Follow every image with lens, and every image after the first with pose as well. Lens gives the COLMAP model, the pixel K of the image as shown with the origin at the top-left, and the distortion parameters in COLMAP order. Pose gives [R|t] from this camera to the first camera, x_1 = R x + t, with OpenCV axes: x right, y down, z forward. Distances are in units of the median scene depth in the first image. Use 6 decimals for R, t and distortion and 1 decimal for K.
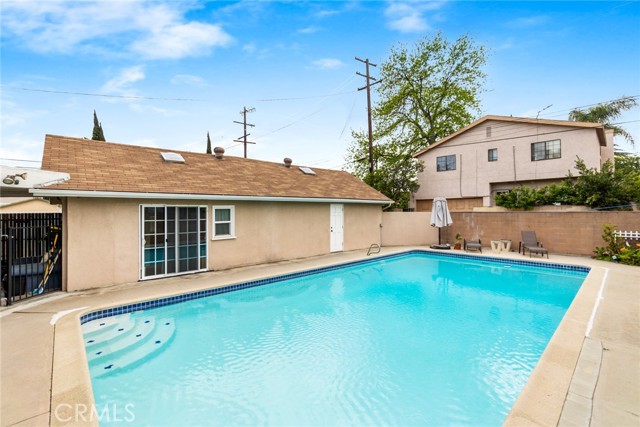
lens RADIAL K [[281.5, 0, 306.0], [0, 281.5, 211.2], [0, 0, 1]] dist [-0.000508, -0.000938]
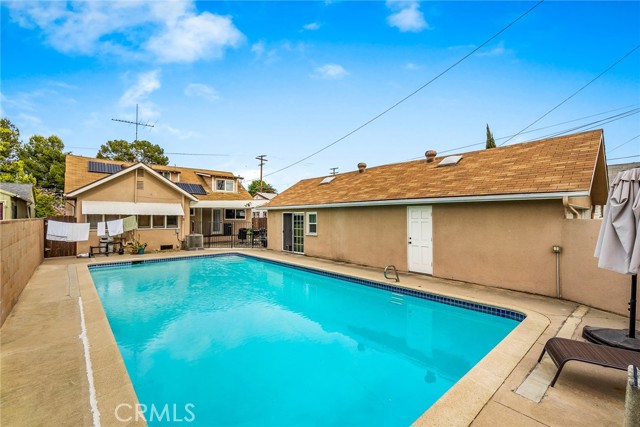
lens RADIAL K [[281.5, 0, 320.1], [0, 281.5, 212.8], [0, 0, 1]] dist [-0.000508, -0.000938]
pose [[0.009435, -0.007305, -0.999929, 0.695996], [0.002392, 0.999971, -0.007282, -0.003062], [0.999953, -0.002323, 0.009453, 0.627047]]
